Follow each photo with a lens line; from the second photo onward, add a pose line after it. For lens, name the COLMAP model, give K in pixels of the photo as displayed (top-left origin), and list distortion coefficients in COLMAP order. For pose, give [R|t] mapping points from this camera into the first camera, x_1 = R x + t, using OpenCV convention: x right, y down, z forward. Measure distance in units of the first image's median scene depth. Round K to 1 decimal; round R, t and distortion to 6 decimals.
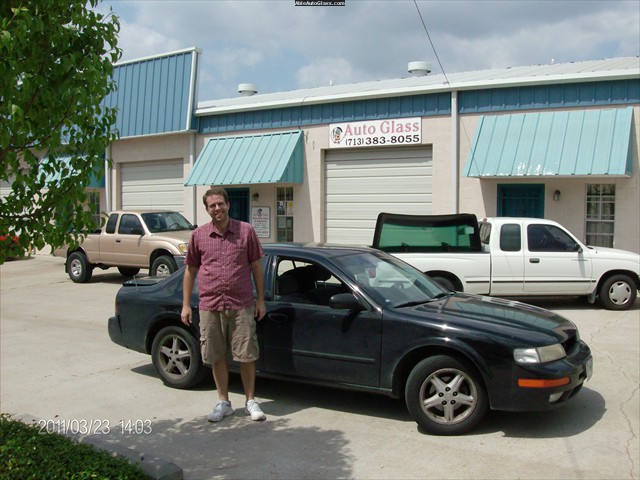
lens RADIAL K [[665.7, 0, 340.9], [0, 665.7, 253.4], [0, 0, 1]] dist [-0.182574, 0.148373]
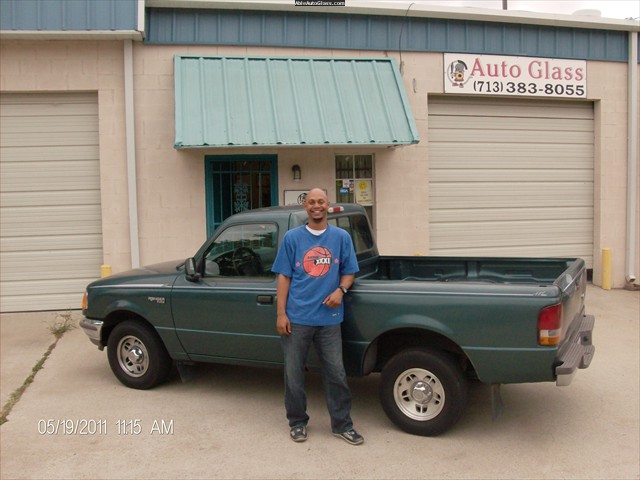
lens RADIAL K [[665.7, 0, 340.9], [0, 665.7, 253.4], [0, 0, 1]] dist [-0.182574, 0.148373]
pose [[0.711890, -0.079280, 0.697802, -0.545032], [0.064904, 0.996782, 0.047034, -0.046848], [-0.699285, 0.011807, 0.714745, 0.659706]]
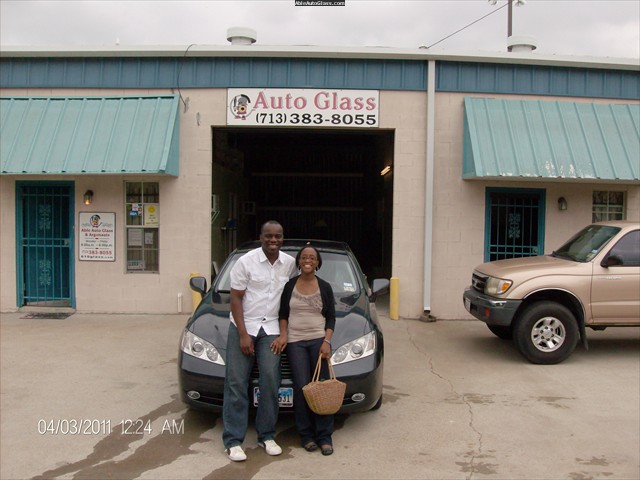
lens RADIAL K [[665.7, 0, 340.9], [0, 665.7, 253.4], [0, 0, 1]] dist [-0.182574, 0.148373]
pose [[0.835574, -0.022216, 0.548929, -0.298939], [0.023684, 0.999710, 0.004409, -0.031575], [-0.548868, 0.009317, 0.835857, 0.403089]]
